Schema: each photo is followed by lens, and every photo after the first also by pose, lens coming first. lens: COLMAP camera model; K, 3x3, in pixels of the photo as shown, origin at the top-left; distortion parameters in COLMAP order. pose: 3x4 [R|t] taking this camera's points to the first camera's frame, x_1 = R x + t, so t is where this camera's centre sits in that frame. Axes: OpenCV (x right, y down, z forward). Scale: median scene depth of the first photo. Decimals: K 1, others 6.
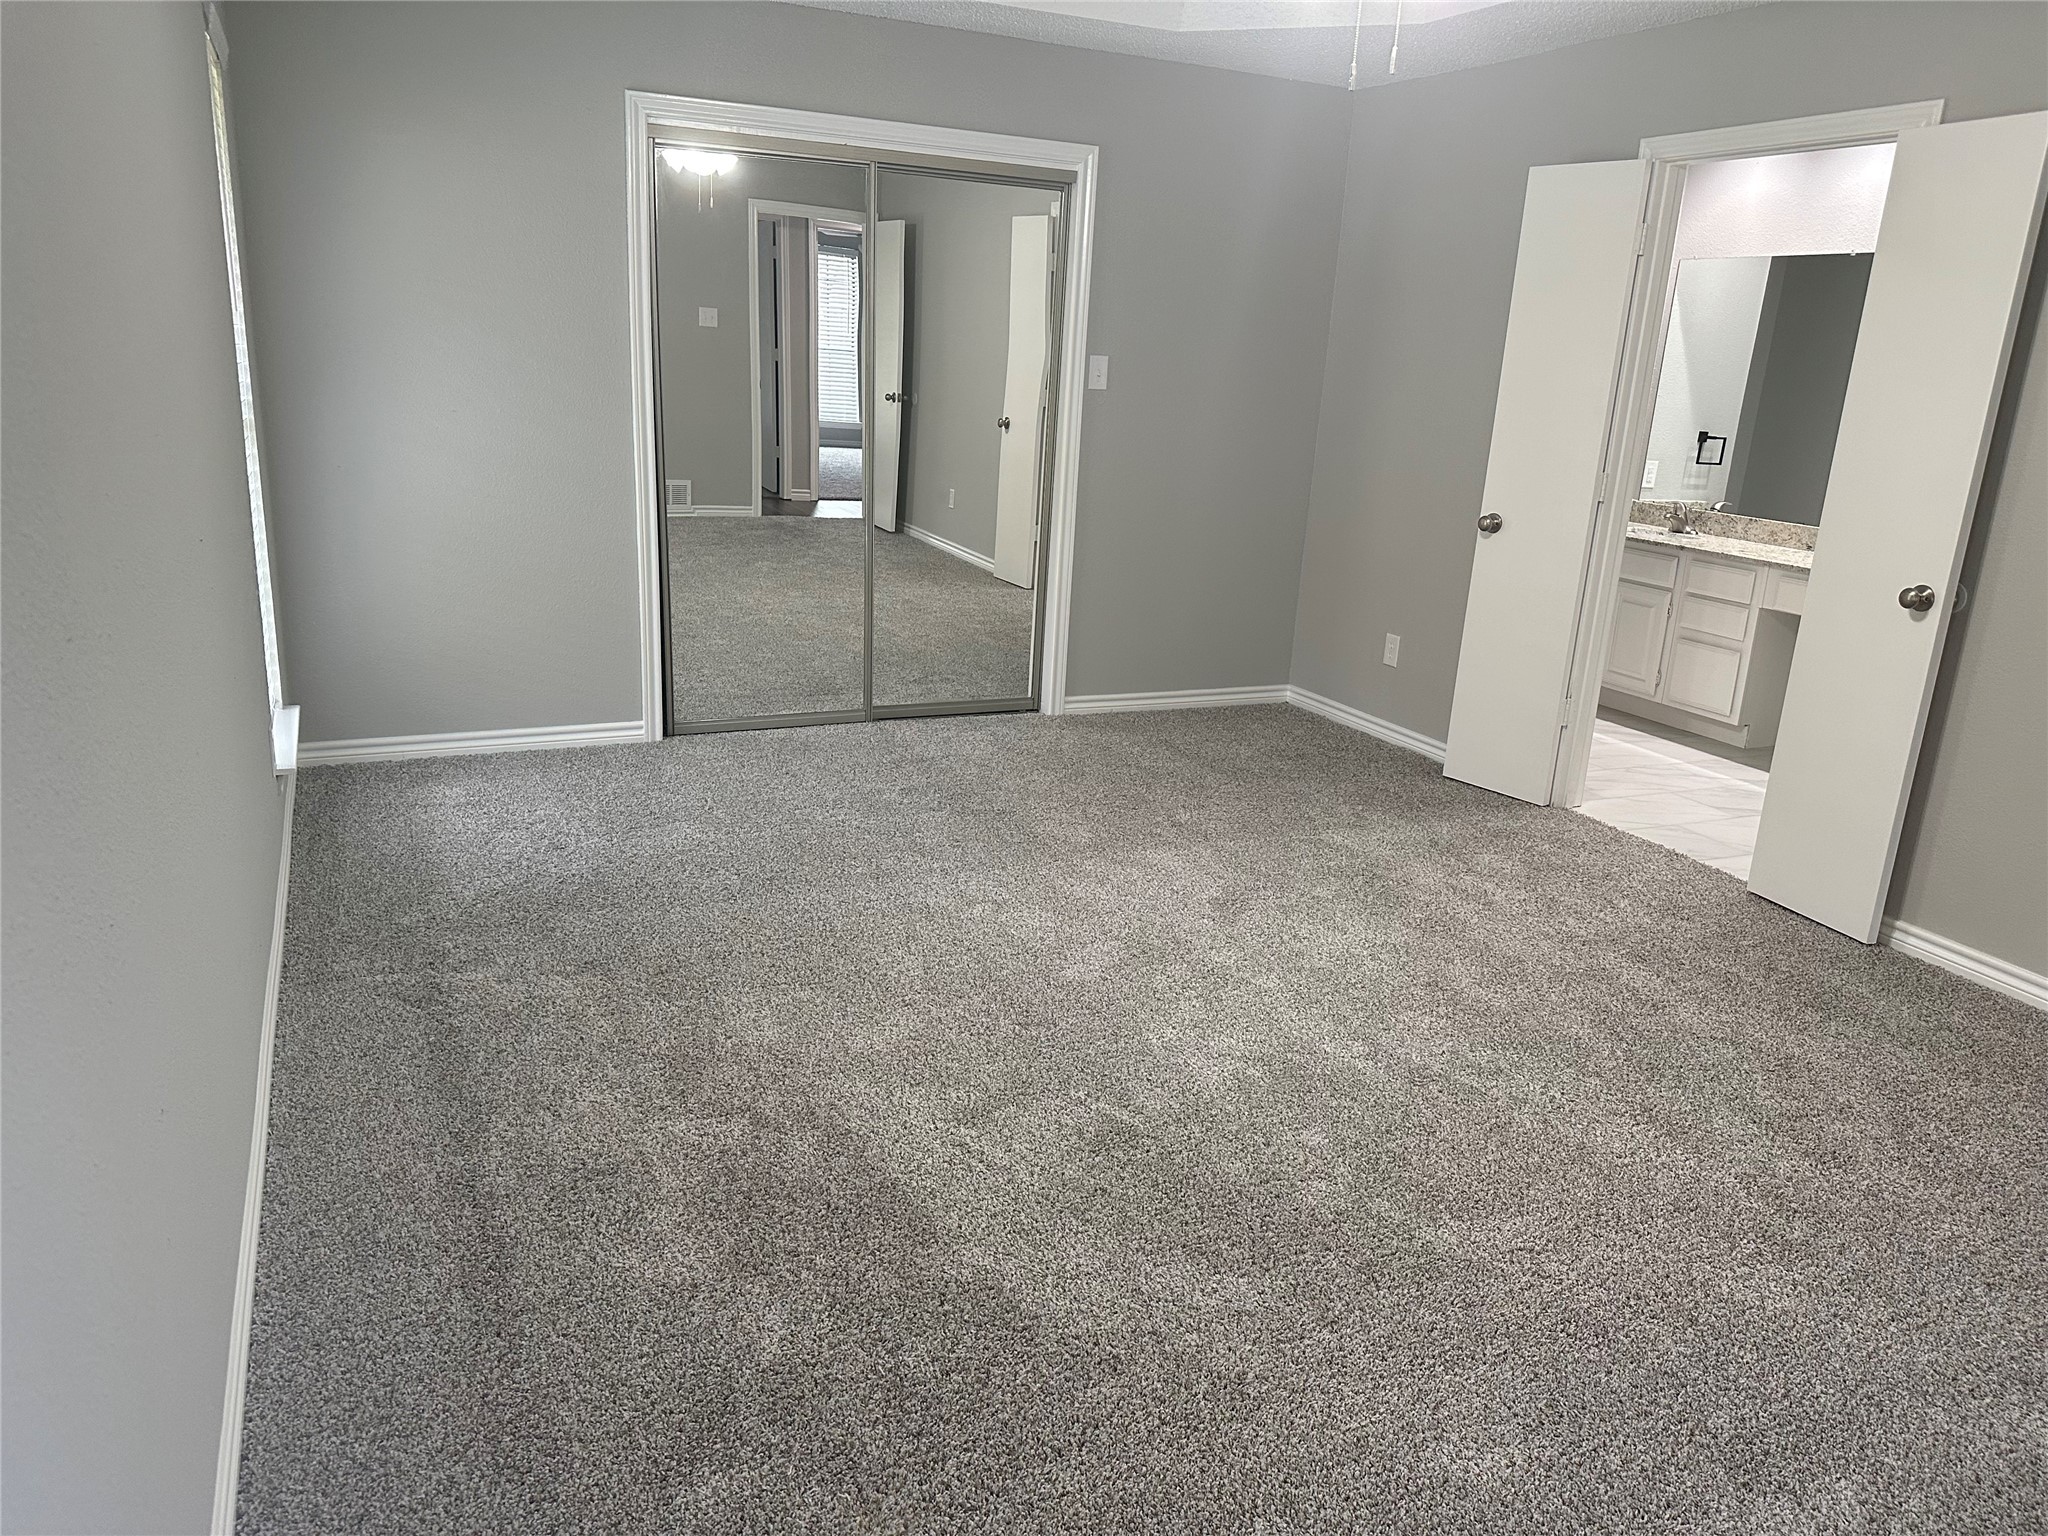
lens RADIAL K [[1437.7, 0, 1024.3], [0, 1437.7, 757.6], [0, 0, 1]] dist [0.139310, -0.233046]
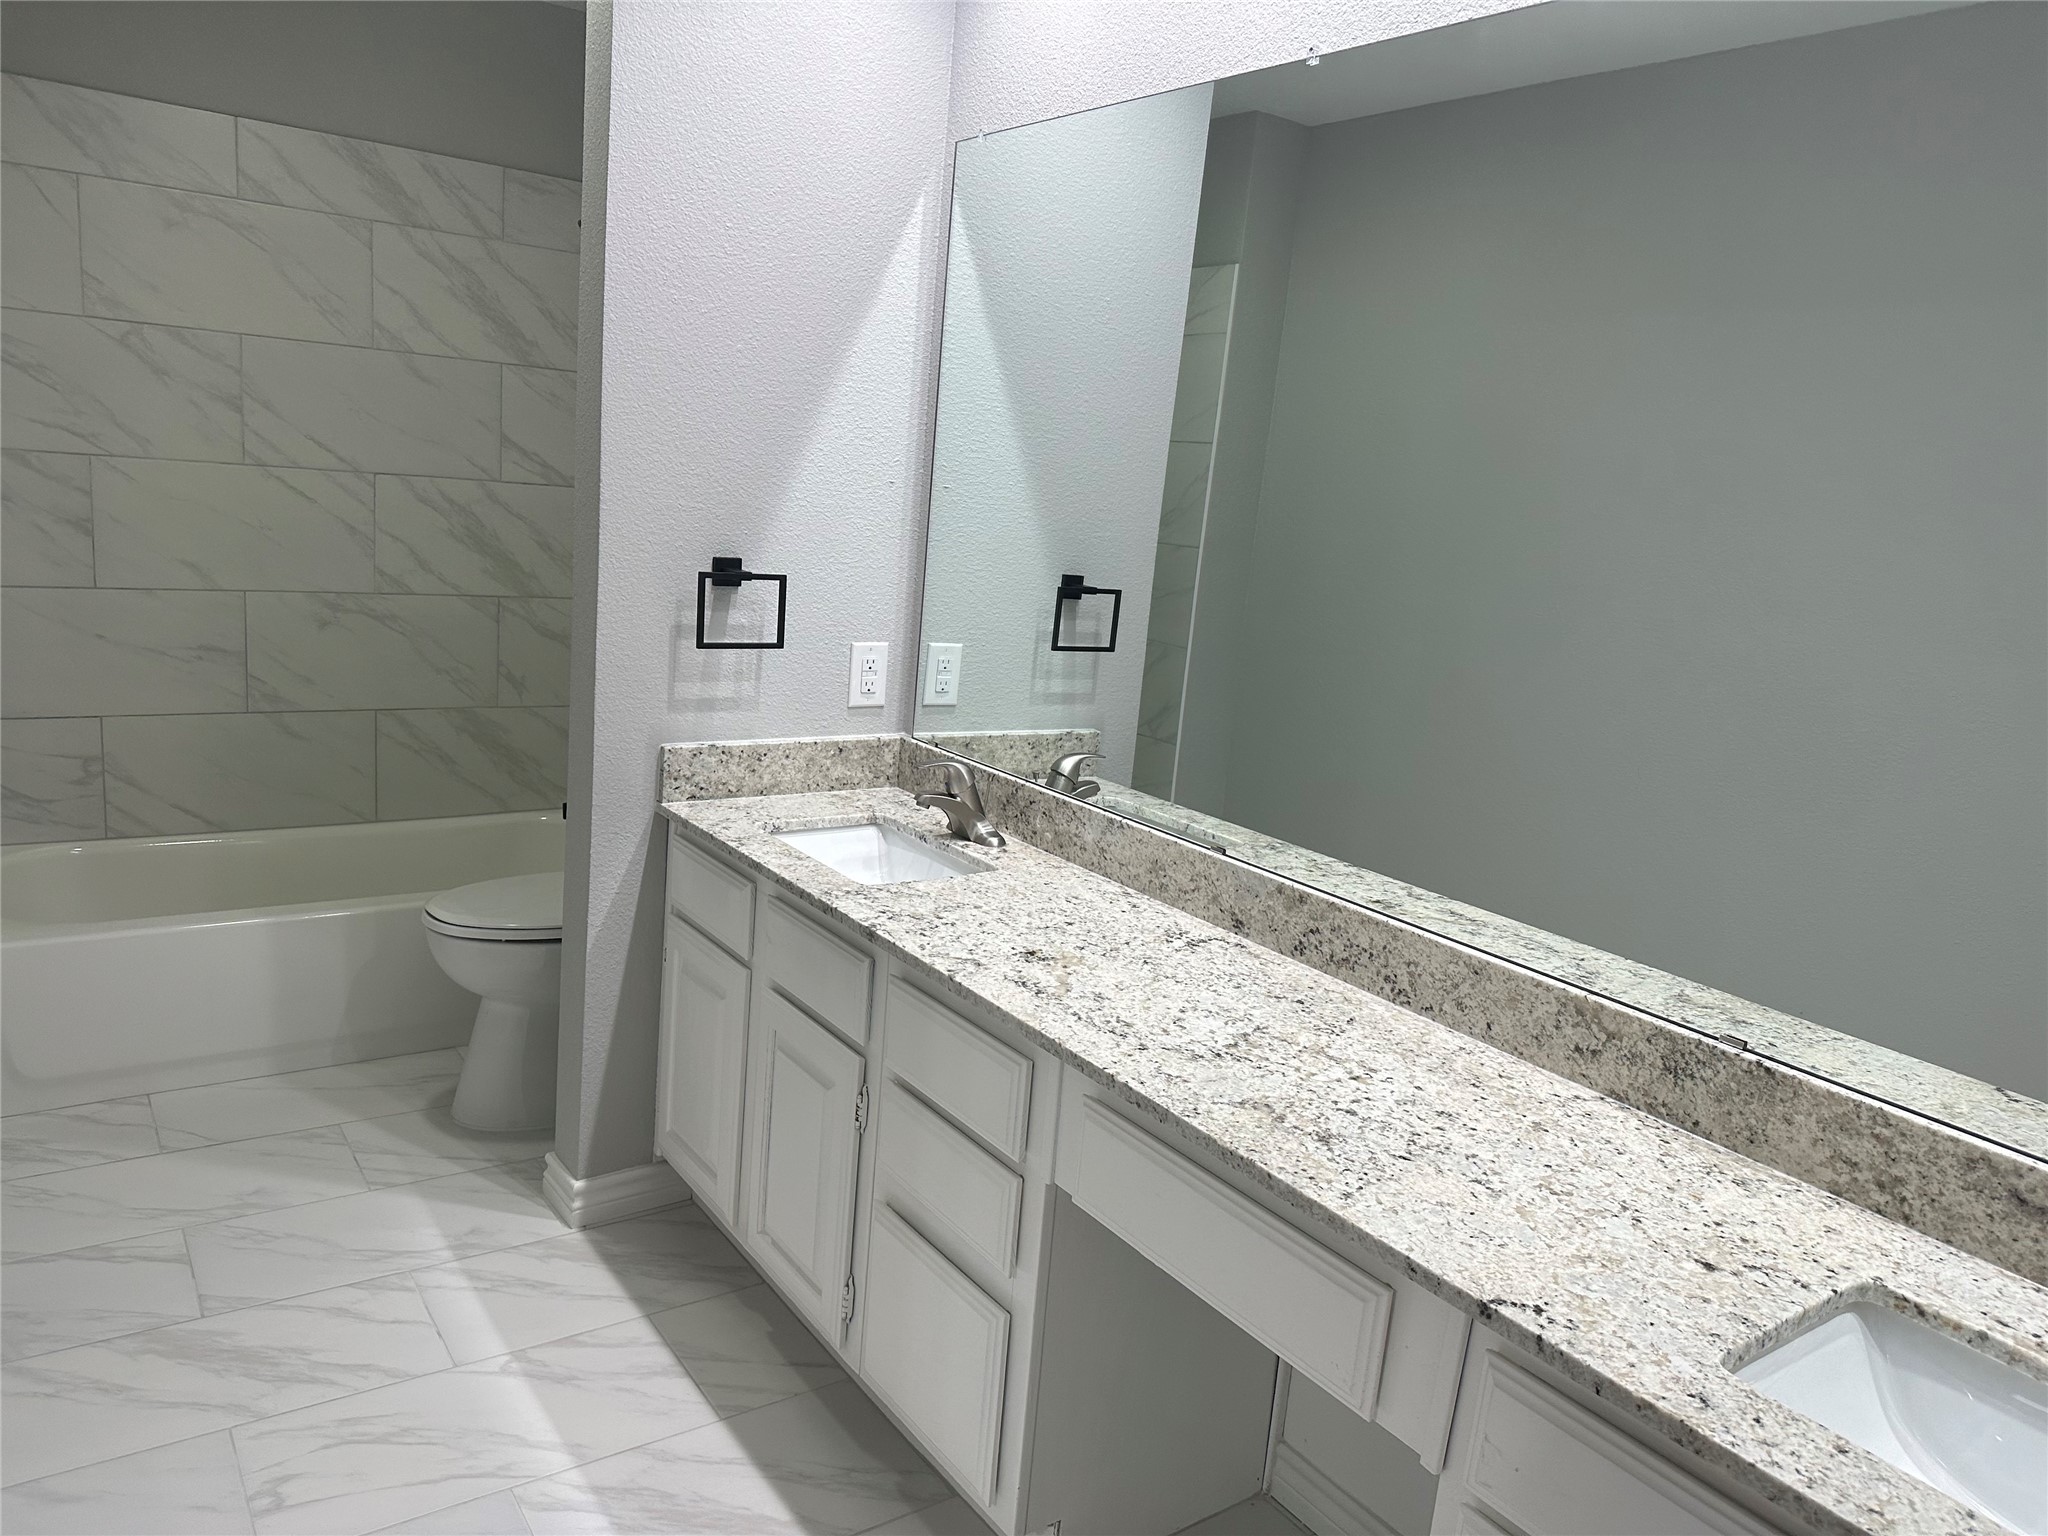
lens RADIAL K [[1437.7, 0, 1024.3], [0, 1437.7, 757.6], [0, 0, 1]] dist [0.139310, -0.233046]
pose [[0.980711, 0.004360, 0.195417, 0.368618], [0.007460, 0.998188, -0.059708, -0.144001], [-0.195323, 0.060014, 0.978901, 0.592579]]
